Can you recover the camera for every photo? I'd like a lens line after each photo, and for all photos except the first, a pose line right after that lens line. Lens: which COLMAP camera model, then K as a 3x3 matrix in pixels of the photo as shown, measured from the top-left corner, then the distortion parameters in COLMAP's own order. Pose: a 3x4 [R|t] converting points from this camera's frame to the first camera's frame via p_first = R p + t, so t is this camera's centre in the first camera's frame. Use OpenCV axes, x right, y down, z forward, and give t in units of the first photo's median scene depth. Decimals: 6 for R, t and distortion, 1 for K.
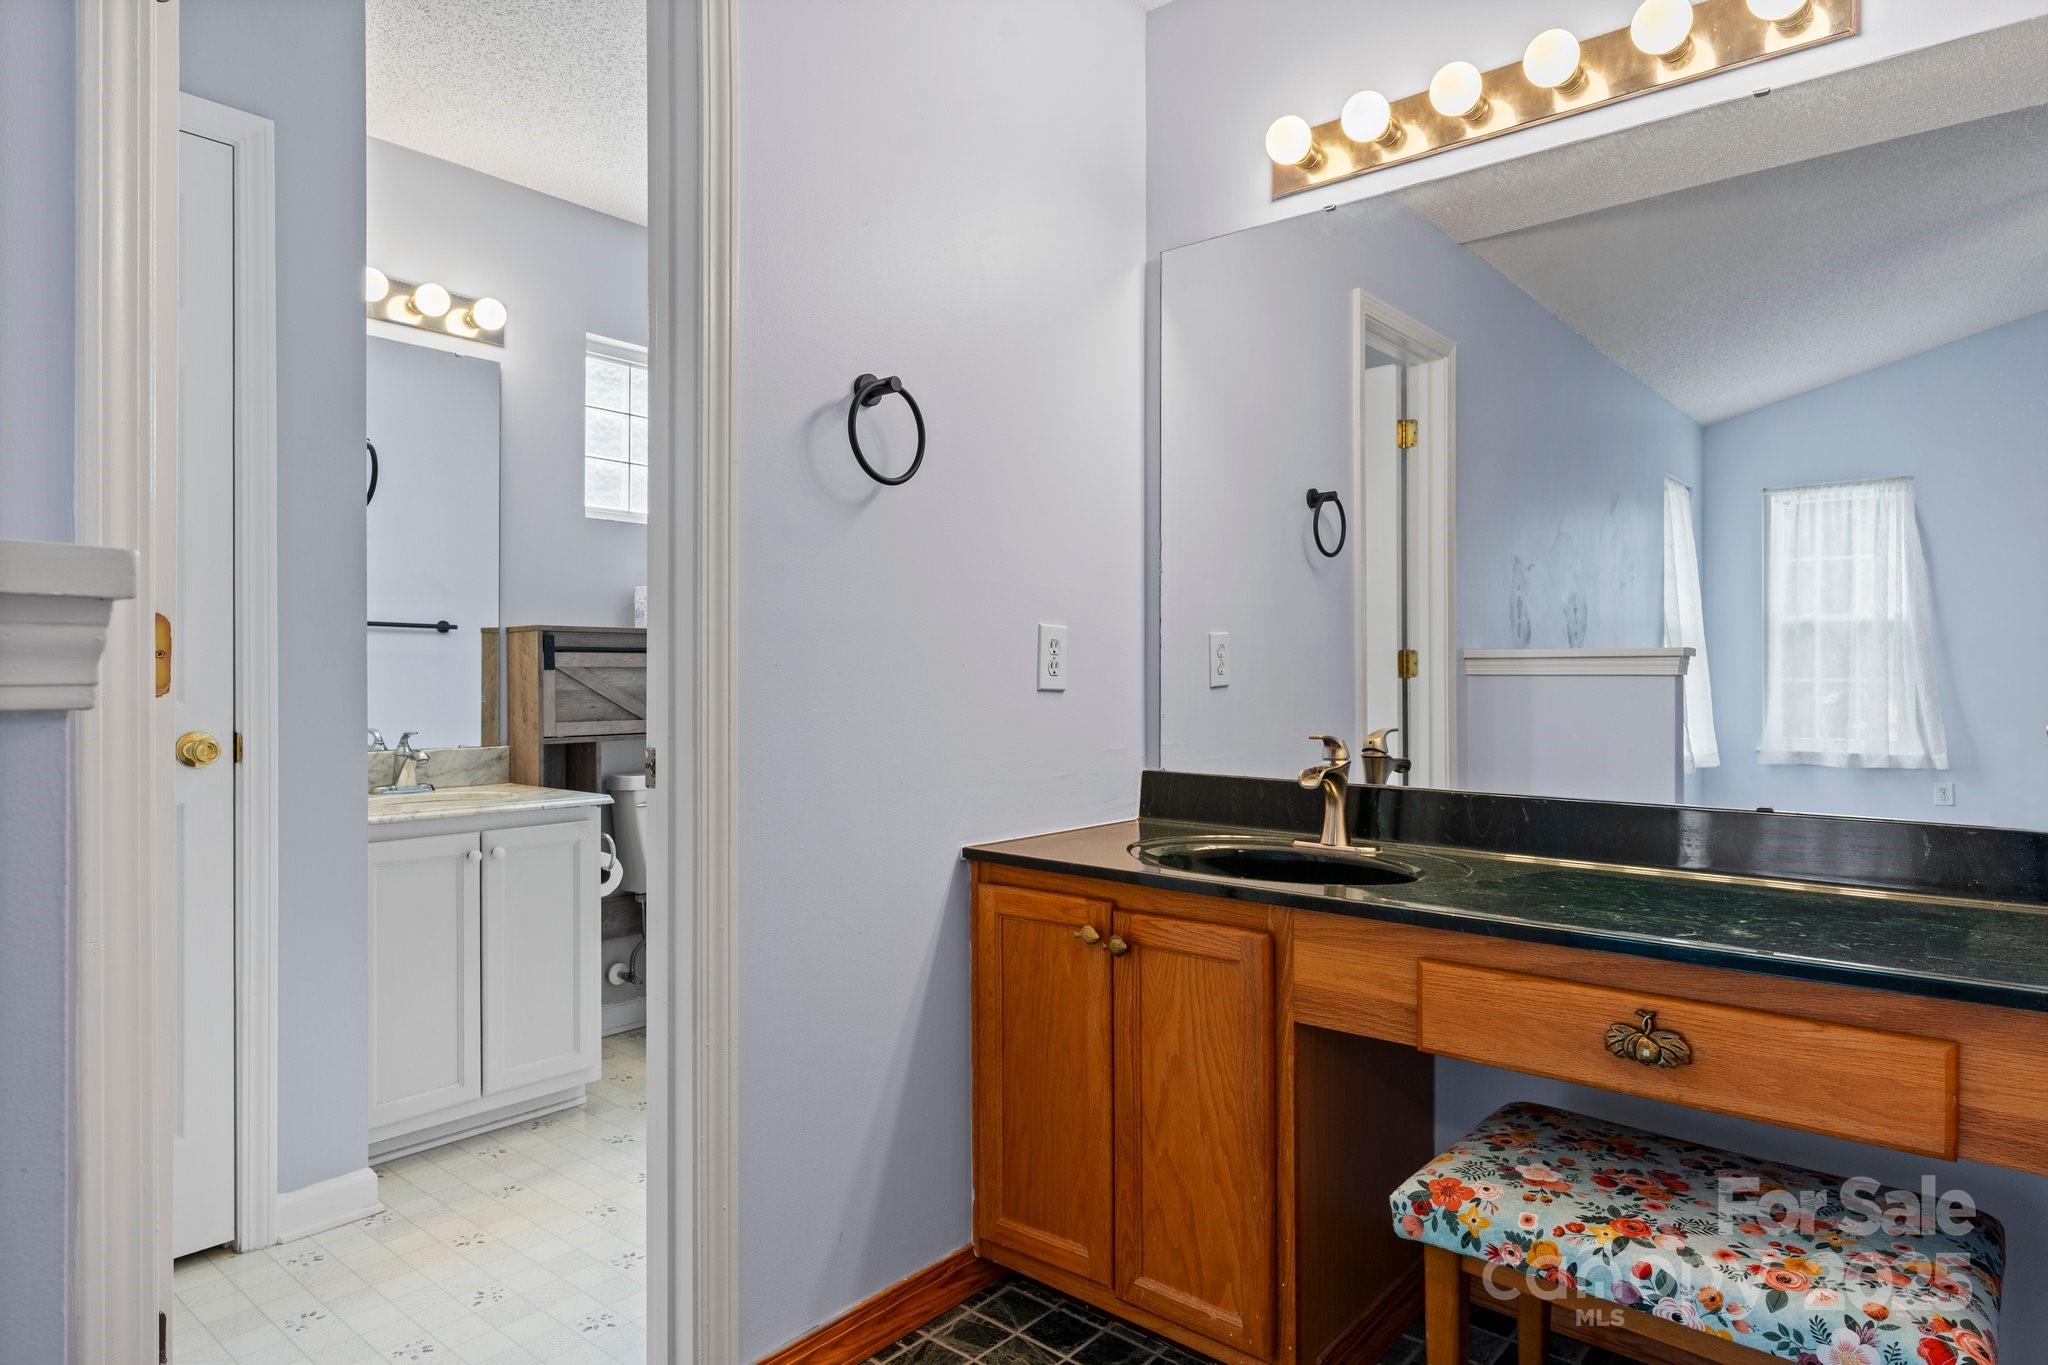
lens RADIAL K [[1178.6, 0, 1024.0], [0, 1178.6, 682.5], [0, 0, 1]] dist [-0.000621, -0.001385]
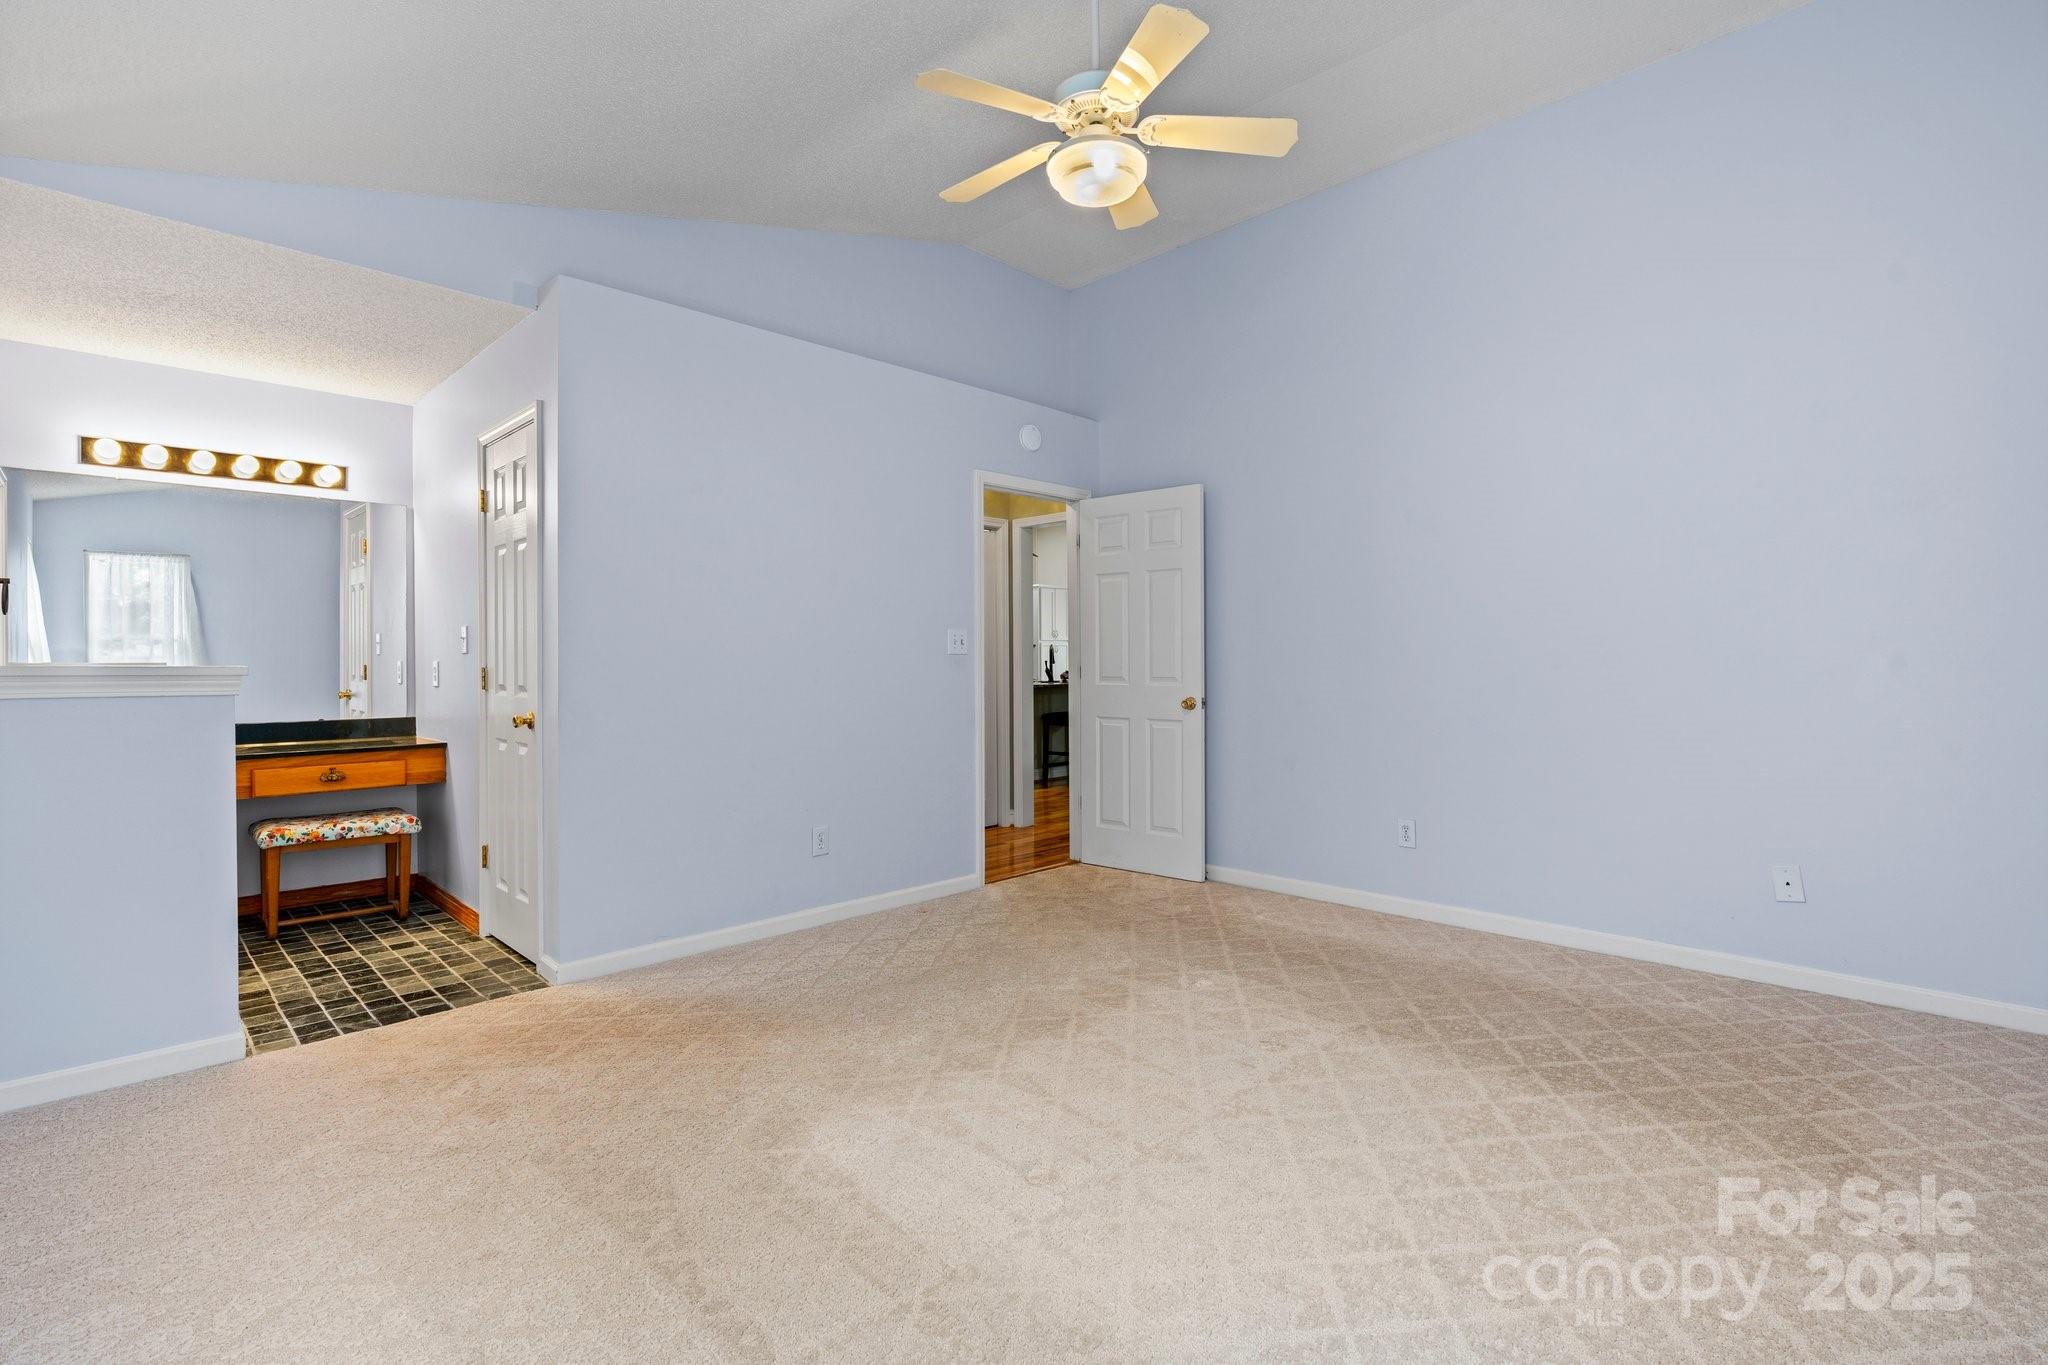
lens RADIAL K [[941.7, 0, 1024.0], [0, 941.7, 682.5], [0, 0, 1]] dist [-0.012142, -0.000068]
pose [[0.091081, -0.018310, 0.995675, -0.810679], [0.009225, 0.999804, 0.017542, -0.010242], [-0.995801, 0.007588, 0.091232, -0.535109]]
